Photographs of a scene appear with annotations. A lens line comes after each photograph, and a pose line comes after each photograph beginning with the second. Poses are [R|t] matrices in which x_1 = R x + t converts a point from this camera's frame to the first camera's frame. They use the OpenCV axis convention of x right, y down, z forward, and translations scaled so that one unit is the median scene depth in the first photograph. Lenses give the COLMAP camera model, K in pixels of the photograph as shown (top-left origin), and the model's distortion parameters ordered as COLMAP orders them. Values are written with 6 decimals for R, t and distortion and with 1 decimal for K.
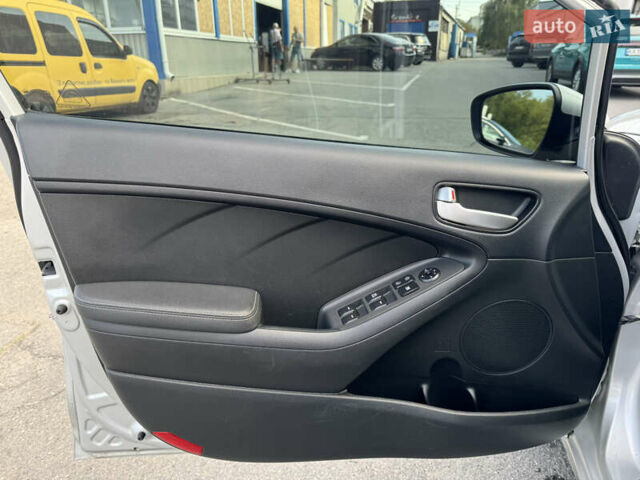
lens RADIAL K [[456.1, 0, 320.0], [0, 456.1, 240.0], [0, 0, 1]] dist [0.007108, -0.011531]
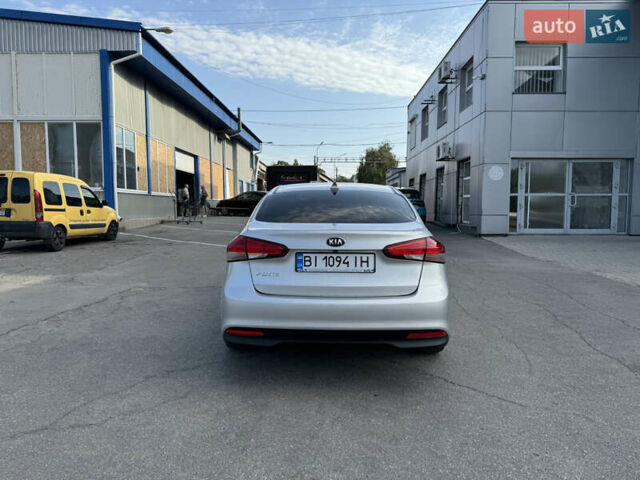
lens RADIAL K [[449.5, 0, 320.0], [0, 449.5, 240.0], [0, 0, 1]] dist [0.073334, -0.095459]
pose [[0.977861, -0.007037, 0.209135, -0.001023], [0.069495, 0.953629, -0.292853, 0.099627], [-0.197377, 0.300903, 0.933006, -0.260039]]
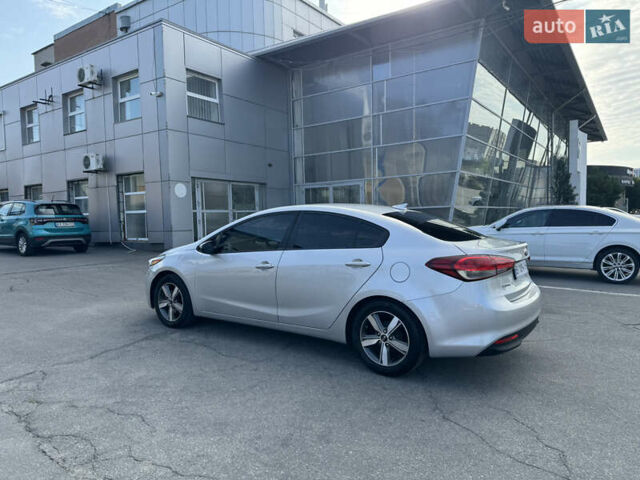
lens RADIAL K [[449.5, 0, 320.0], [0, 449.5, 240.0], [0, 0, 1]] dist [0.073334, -0.095459]
pose [[0.351593, -0.049384, 0.934849, -0.188440], [0.360769, 0.928623, -0.086629, 0.034346], [-0.863845, 0.367722, 0.344314, -0.109093]]
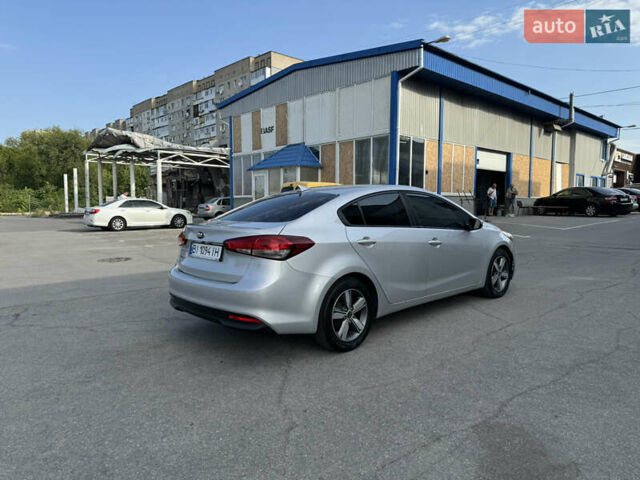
lens RADIAL K [[444.8, 0, 320.0], [0, 444.8, 240.0], [0, 0, 1]] dist [0.122571, -0.164320]
pose [[0.833713, 0.045799, -0.550296, 0.191189], [-0.206128, 0.950332, -0.233197, 0.093063], [0.512283, 0.307851, 0.801744, -0.249147]]
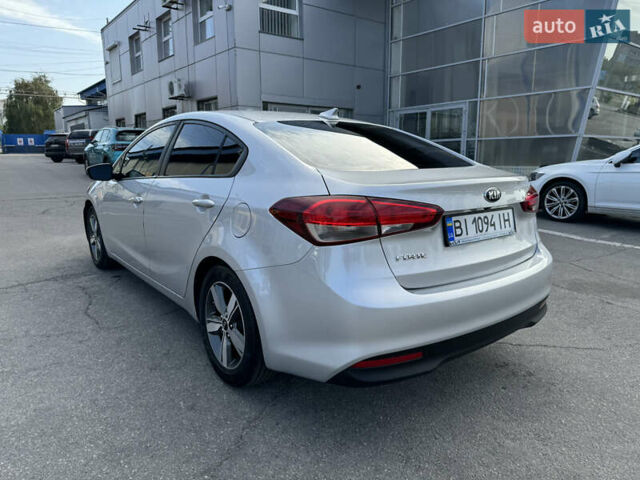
lens RADIAL K [[456.1, 0, 320.0], [0, 456.1, 240.0], [0, 0, 1]] dist [0.007108, -0.011531]
pose [[0.619219, -0.142993, 0.772088, -0.072374], [0.288722, 0.955859, -0.054529, 0.059470], [-0.730210, 0.256684, 0.633171, -0.152075]]
